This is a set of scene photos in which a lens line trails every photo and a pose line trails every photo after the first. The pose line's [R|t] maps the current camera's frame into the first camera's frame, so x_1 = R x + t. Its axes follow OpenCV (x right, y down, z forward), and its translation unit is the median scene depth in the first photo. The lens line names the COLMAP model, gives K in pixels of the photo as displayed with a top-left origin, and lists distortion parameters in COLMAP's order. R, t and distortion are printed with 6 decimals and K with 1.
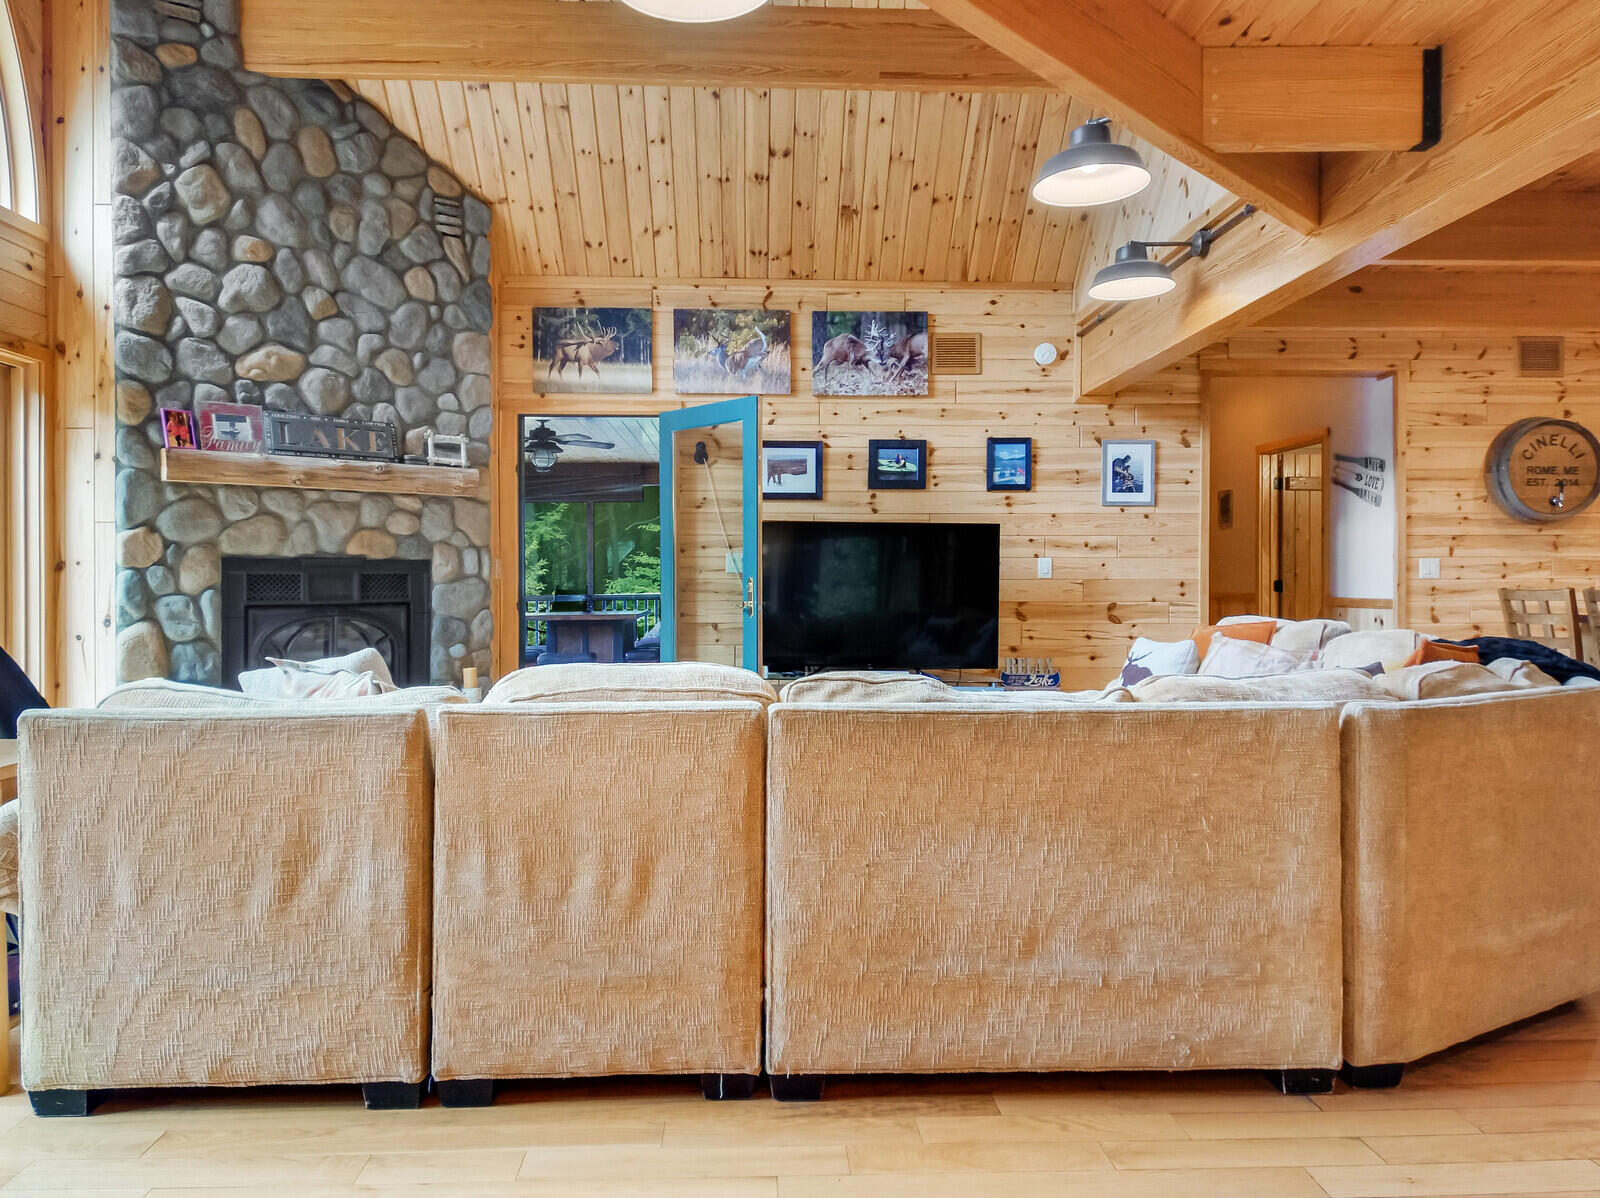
lens RADIAL K [[1129.5, 0, 806.4], [0, 1129.5, 589.4], [0, 0, 1]] dist [0.093584, -0.121313]
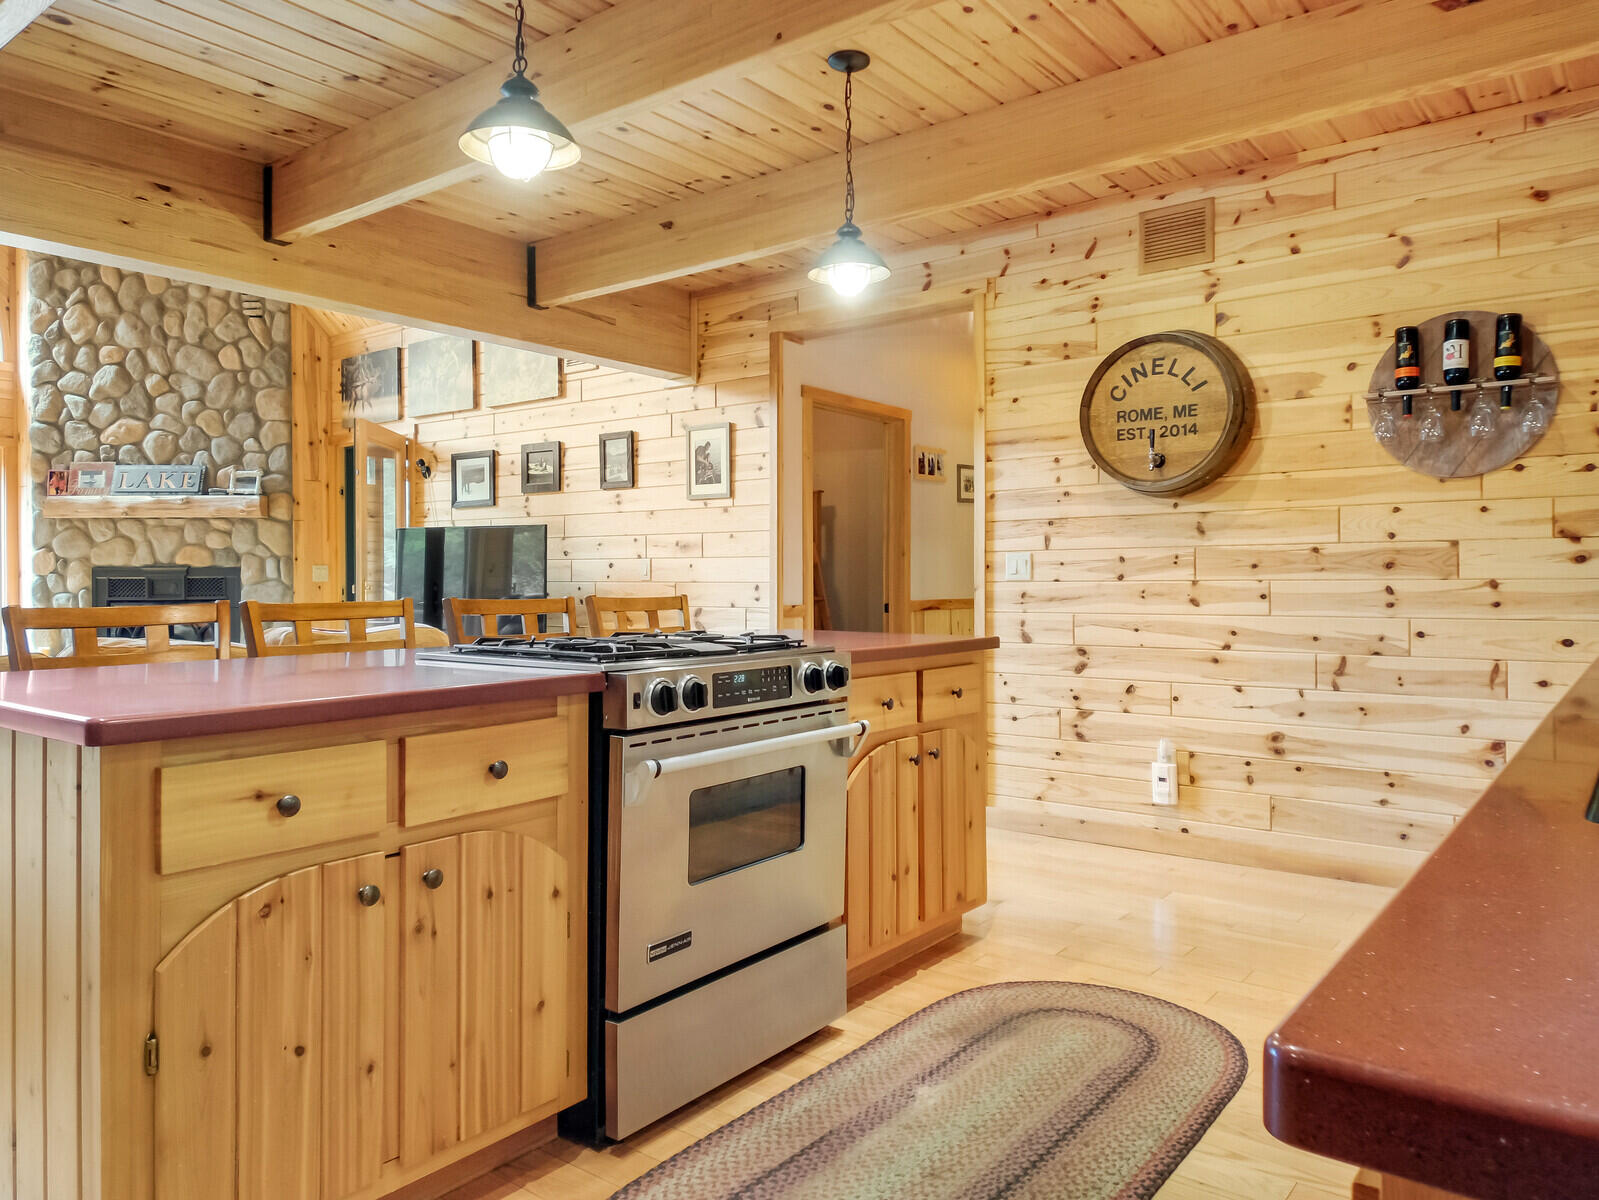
lens RADIAL K [[1121.4, 0, 800.1], [0, 1121.4, 581.4], [0, 0, 1]] dist [0.078915, -0.103077]
pose [[0.762863, -0.000610, -0.646560, 0.999312], [-0.003927, 0.999977, -0.005576, -0.004971], [0.646548, 0.006793, 0.762843, 0.423662]]
